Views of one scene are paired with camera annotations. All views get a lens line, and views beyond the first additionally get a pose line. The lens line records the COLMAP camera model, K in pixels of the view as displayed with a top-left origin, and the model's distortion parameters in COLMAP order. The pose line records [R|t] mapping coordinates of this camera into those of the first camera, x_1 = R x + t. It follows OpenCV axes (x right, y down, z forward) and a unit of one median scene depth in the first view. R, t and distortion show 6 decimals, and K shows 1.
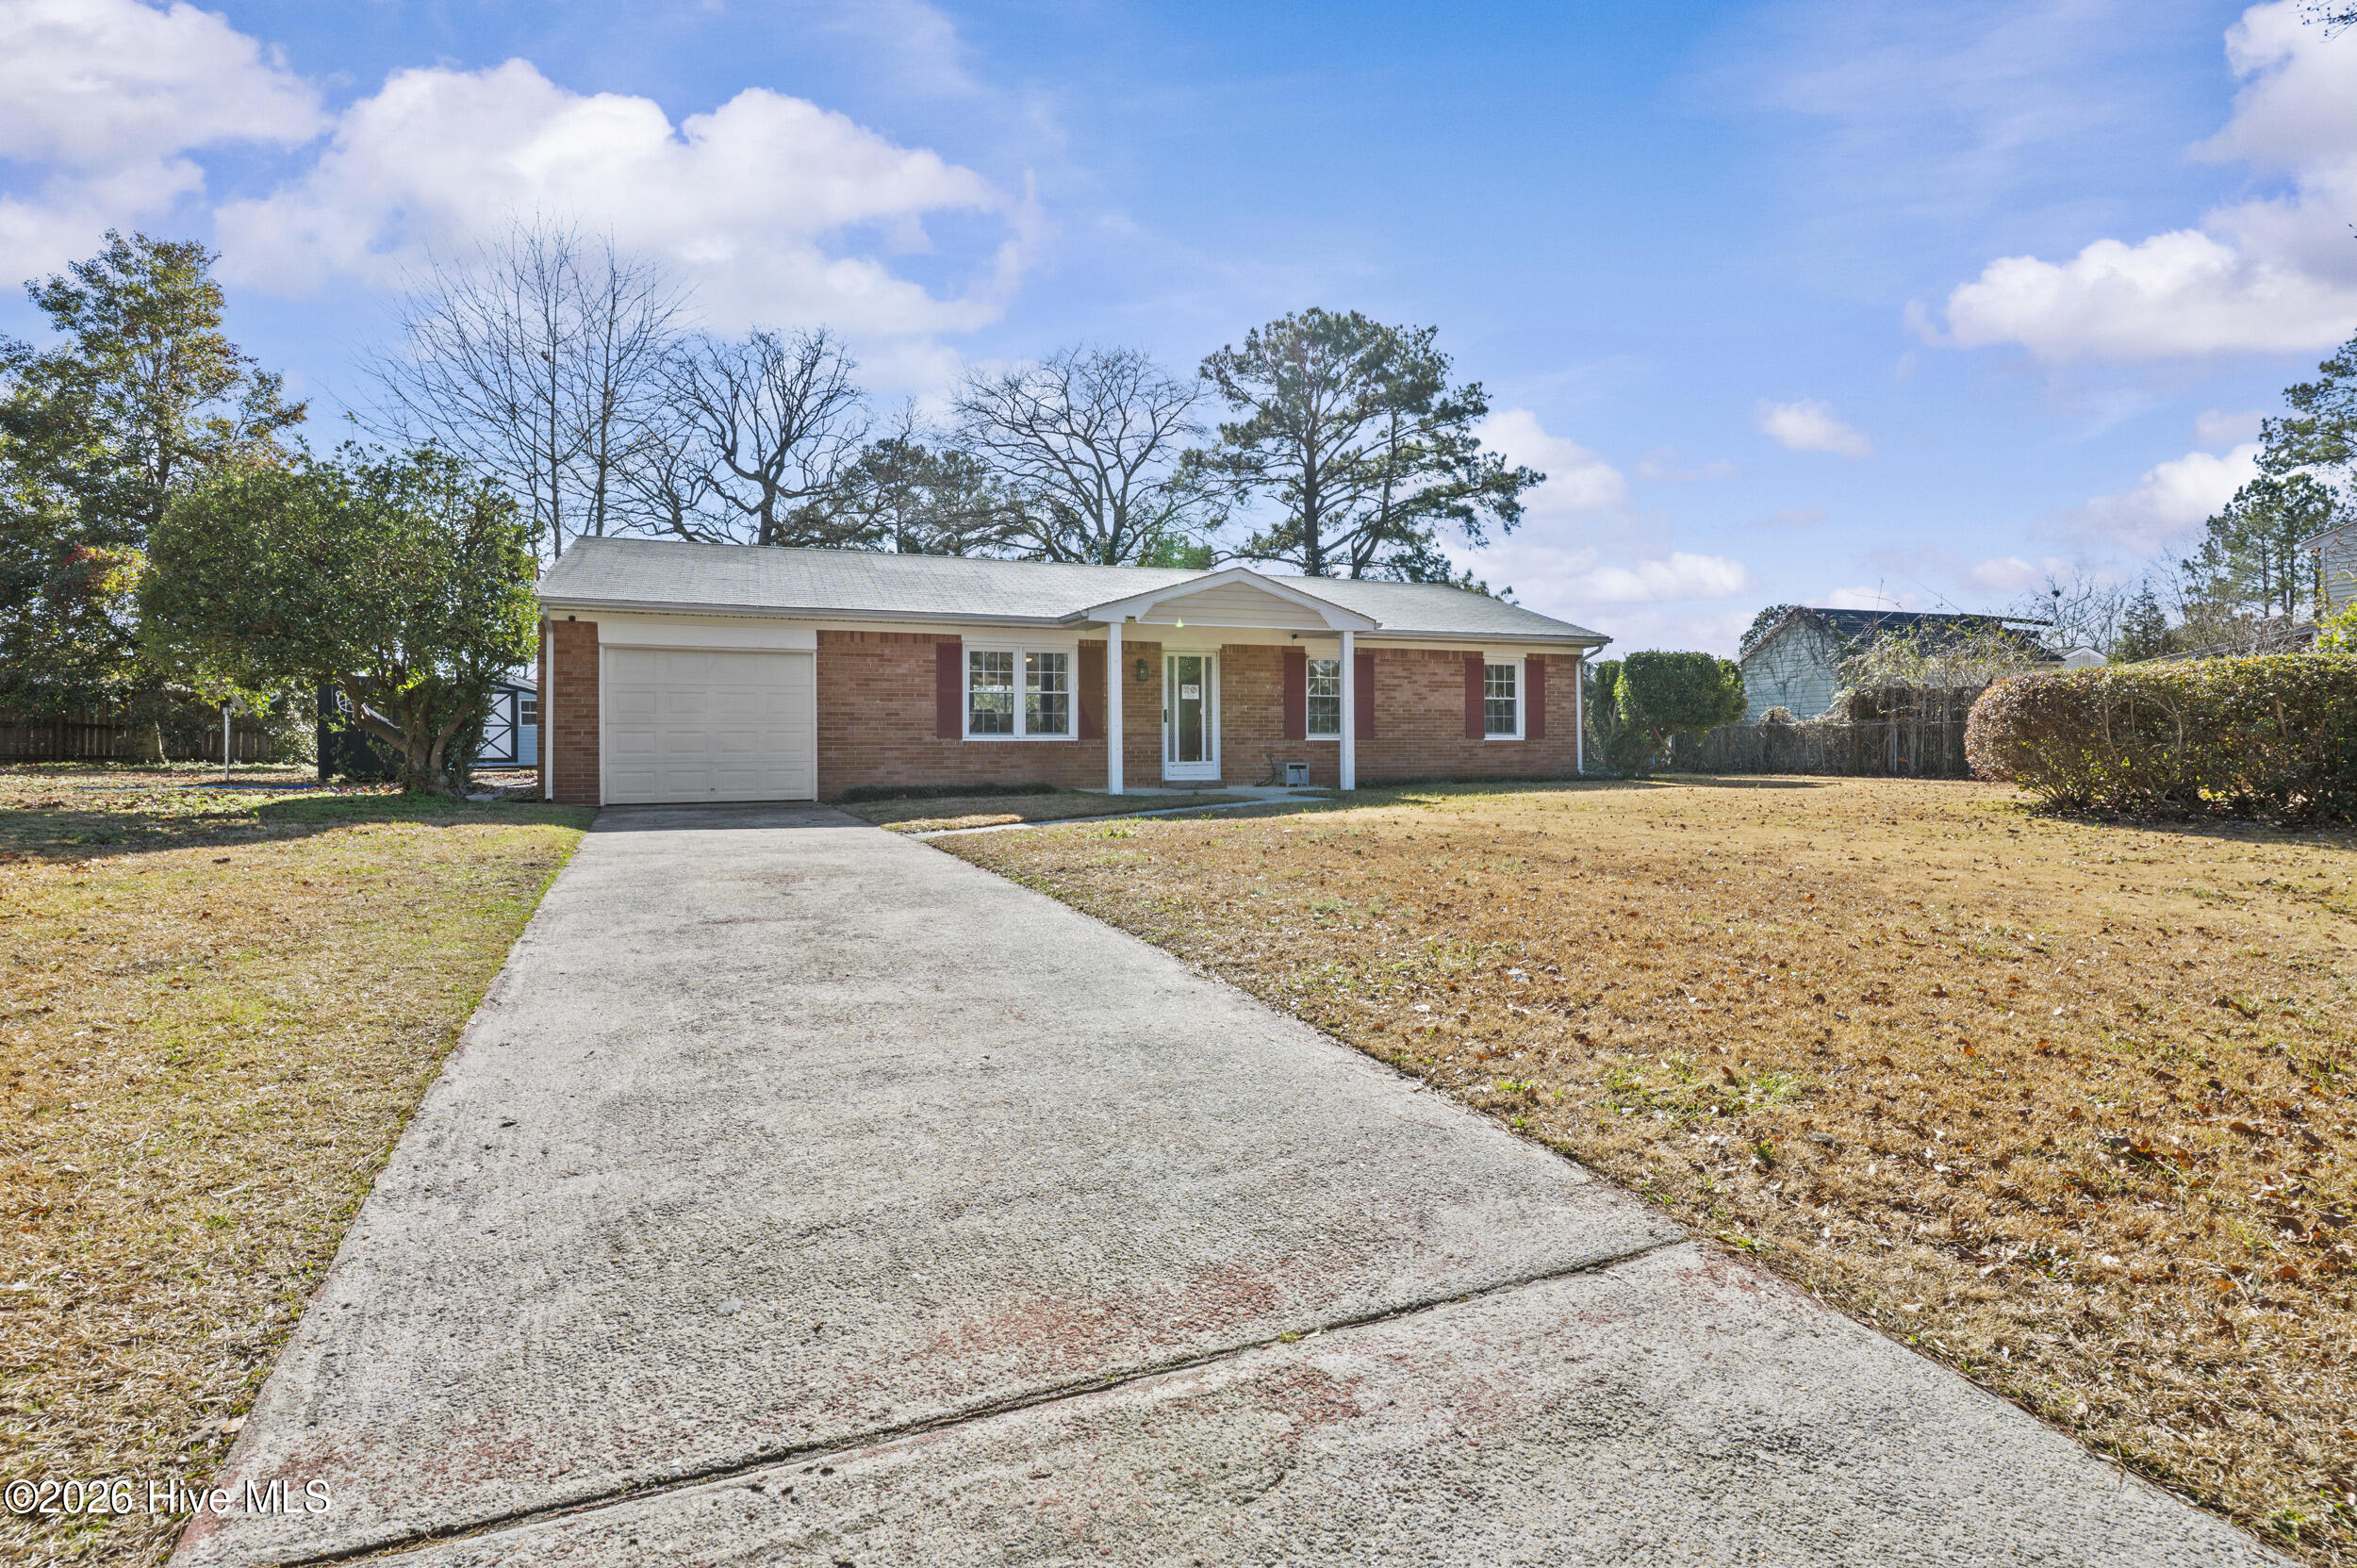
lens RADIAL K [[1143.9, 0, 1190.8], [0, 1143.9, 776.3], [0, 0, 1]] dist [-0.001459, 0.001524]
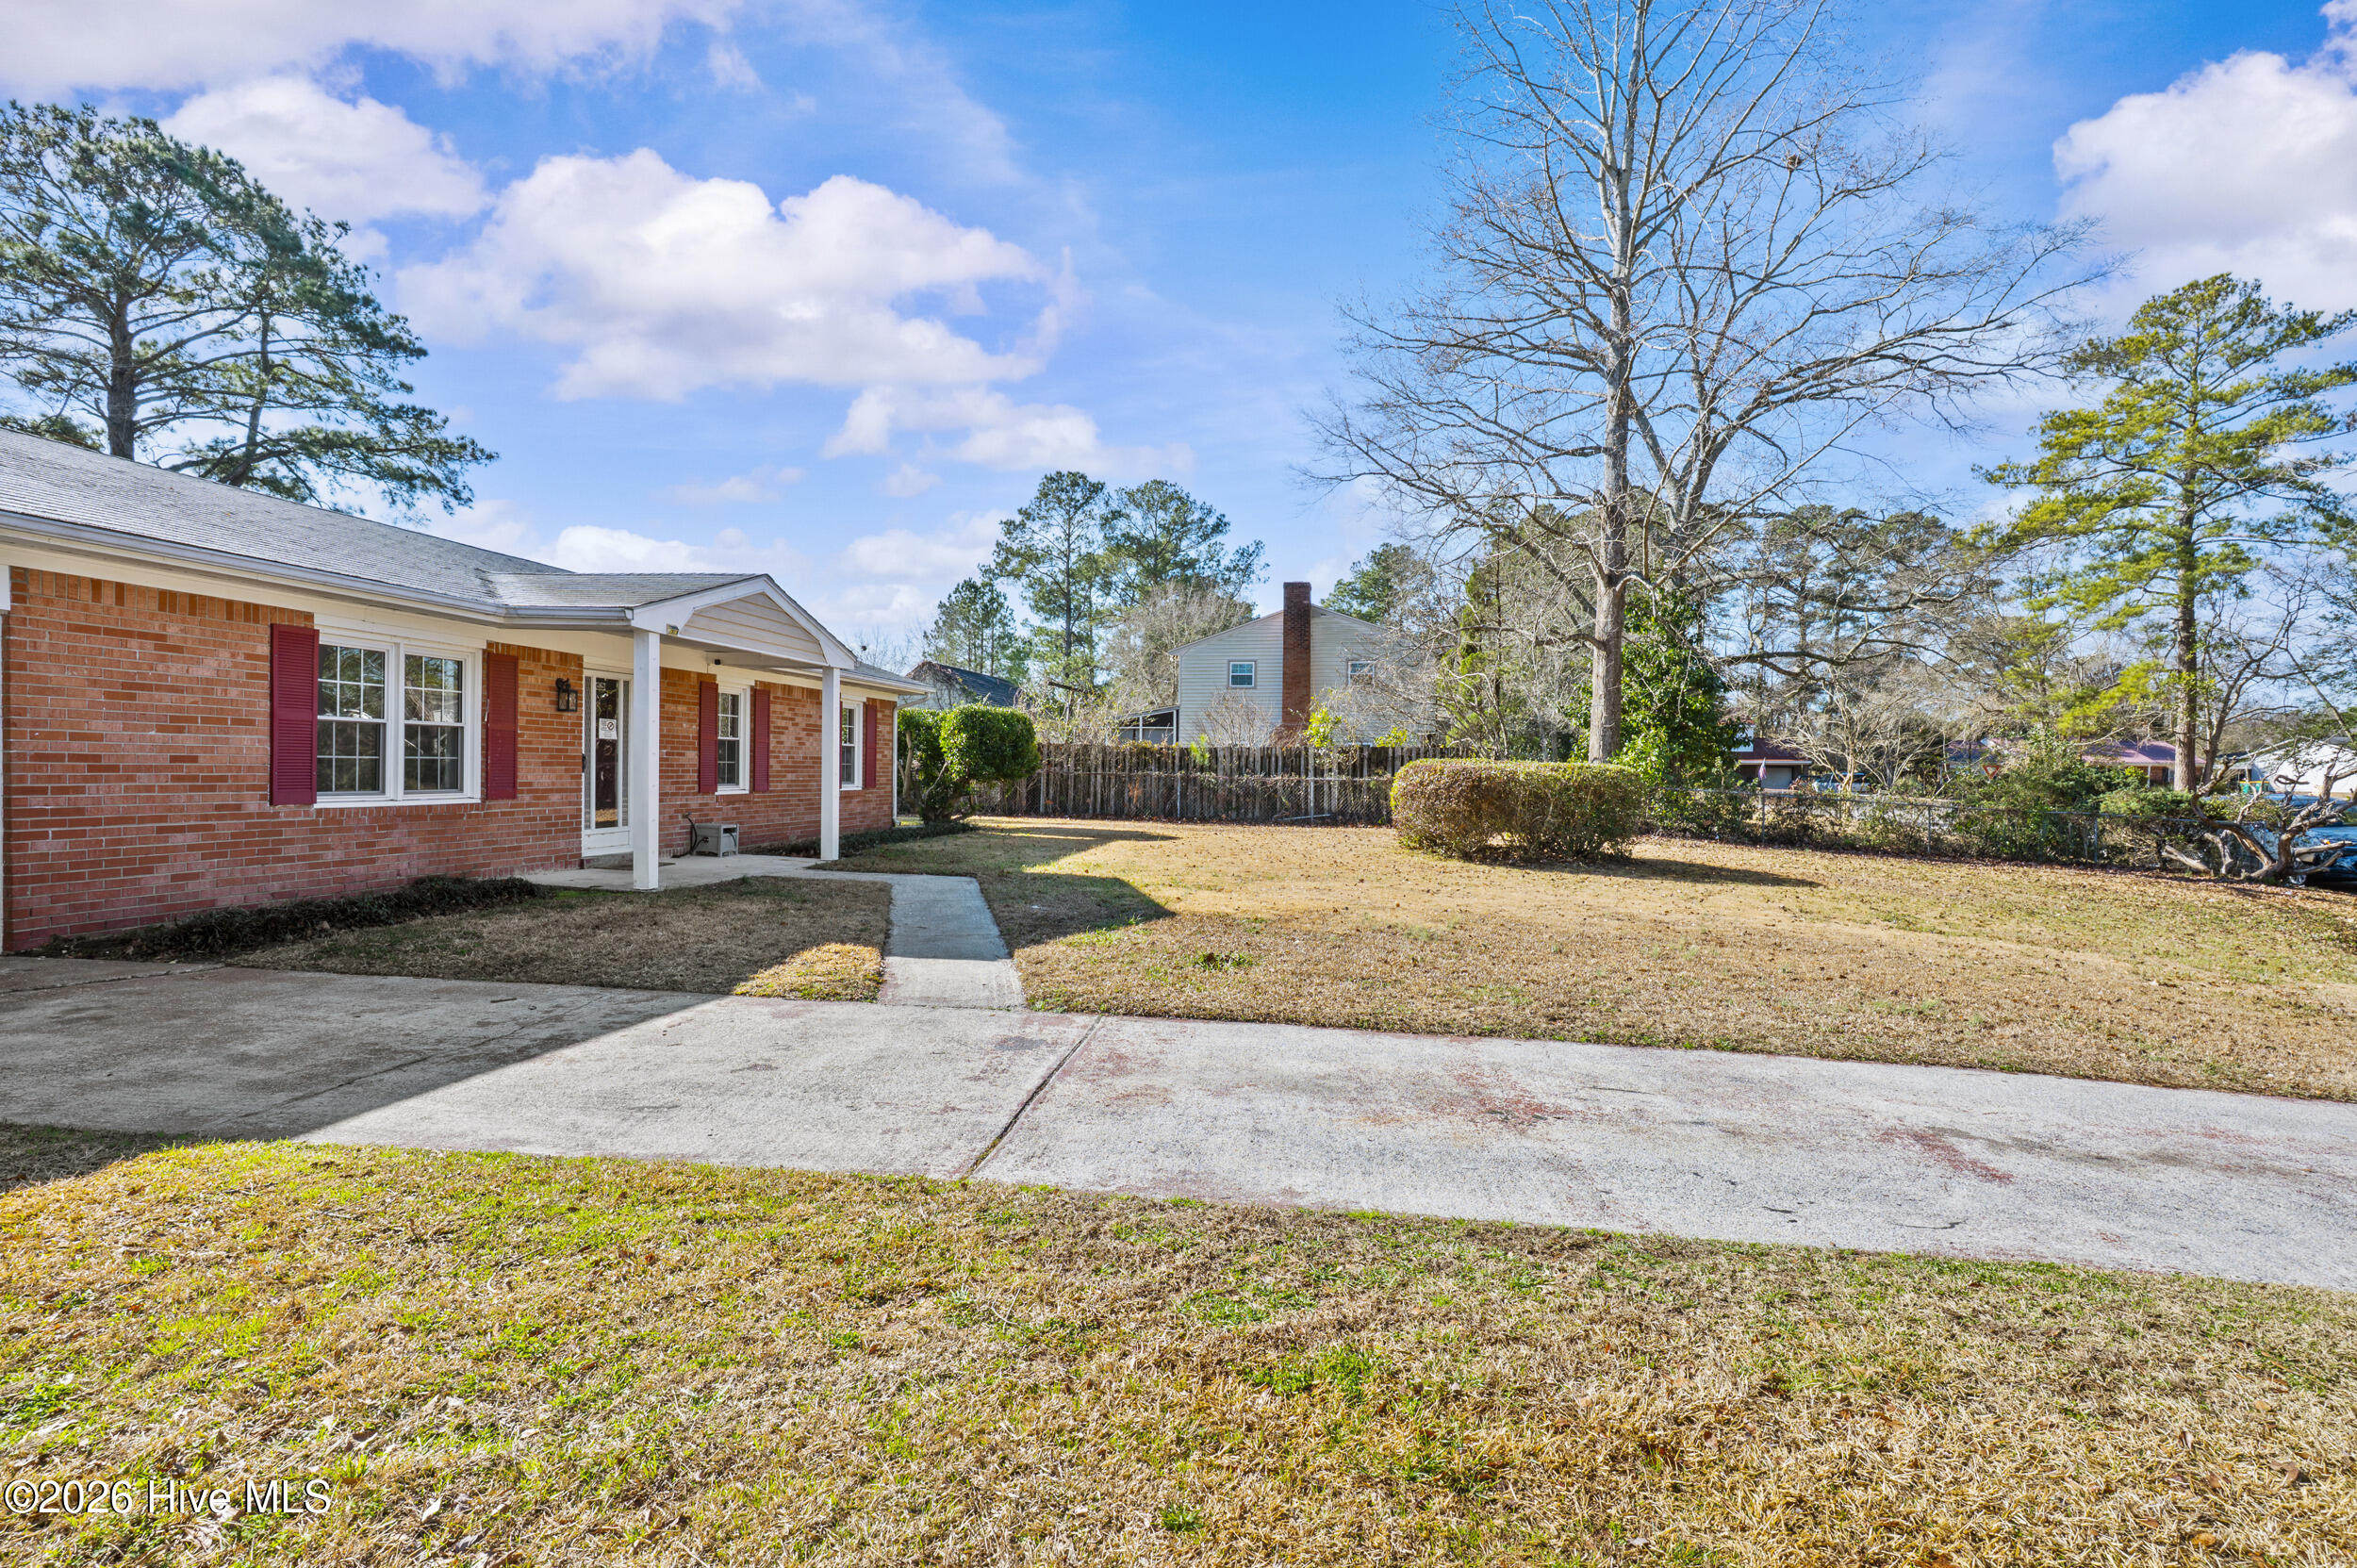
lens RADIAL K [[1143.9, 0, 1185.9], [0, 1143.9, 777.4], [0, 0, 1]] dist [-0.001459, 0.001524]
pose [[0.481136, 0.002208, 0.876643, -0.195192], [0.006799, 0.999957, -0.006250, -0.015893], [-0.876619, 0.008967, 0.481101, 0.152703]]
